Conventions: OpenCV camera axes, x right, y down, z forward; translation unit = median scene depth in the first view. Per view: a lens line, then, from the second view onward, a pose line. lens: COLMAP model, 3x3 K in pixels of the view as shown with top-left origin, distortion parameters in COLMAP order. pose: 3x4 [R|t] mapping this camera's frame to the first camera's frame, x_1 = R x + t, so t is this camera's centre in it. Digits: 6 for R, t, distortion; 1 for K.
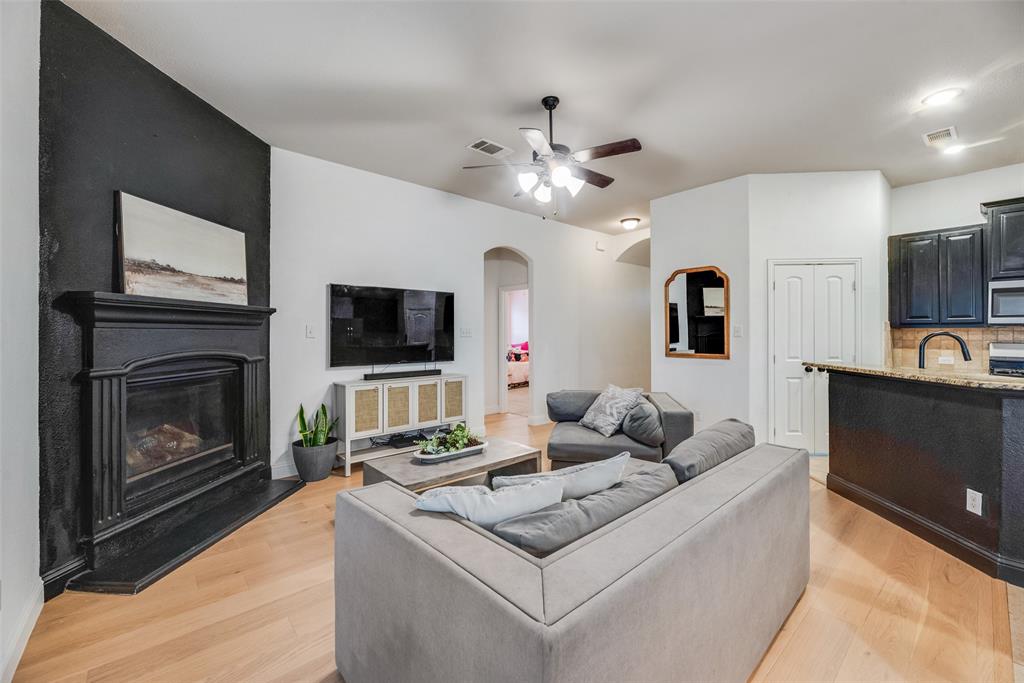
lens RADIAL K [[415.3, 0, 513.5], [0, 415.3, 333.3], [0, 0, 1]] dist [0.000156, -0.000036]
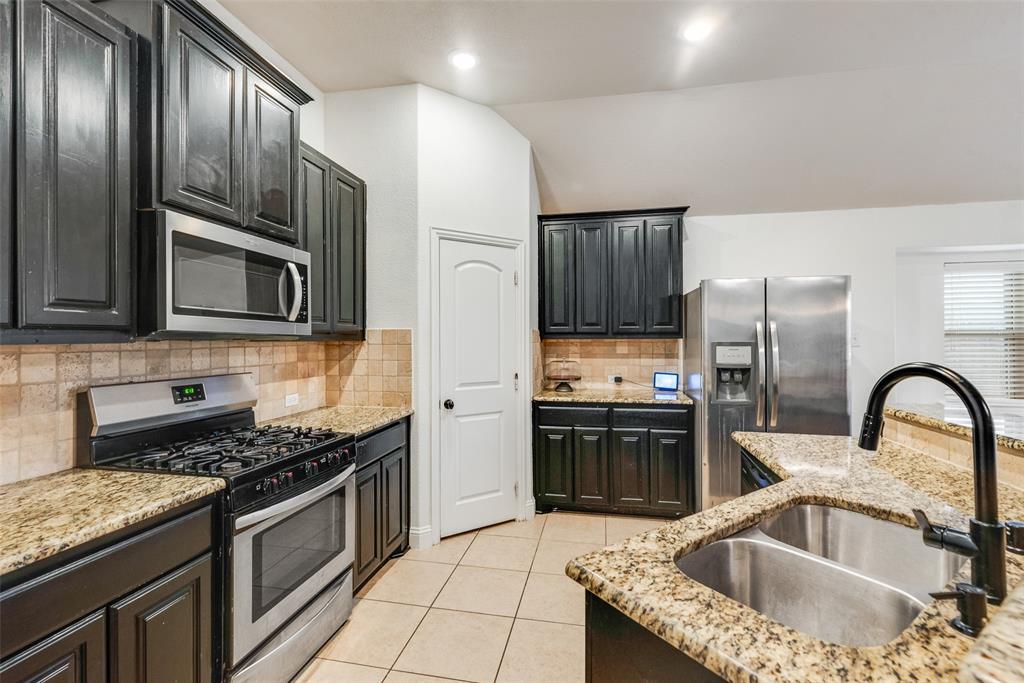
lens RADIAL K [[453.2, 0, 512.9], [0, 453.2, 337.7], [0, 0, 1]] dist [-0.001380, 0.000058]
pose [[-0.608111, 0.006525, 0.793825, 0.837953], [0.005583, 0.999977, -0.003943, -0.018380], [-0.793832, 0.002034, -0.608133, 1.239541]]
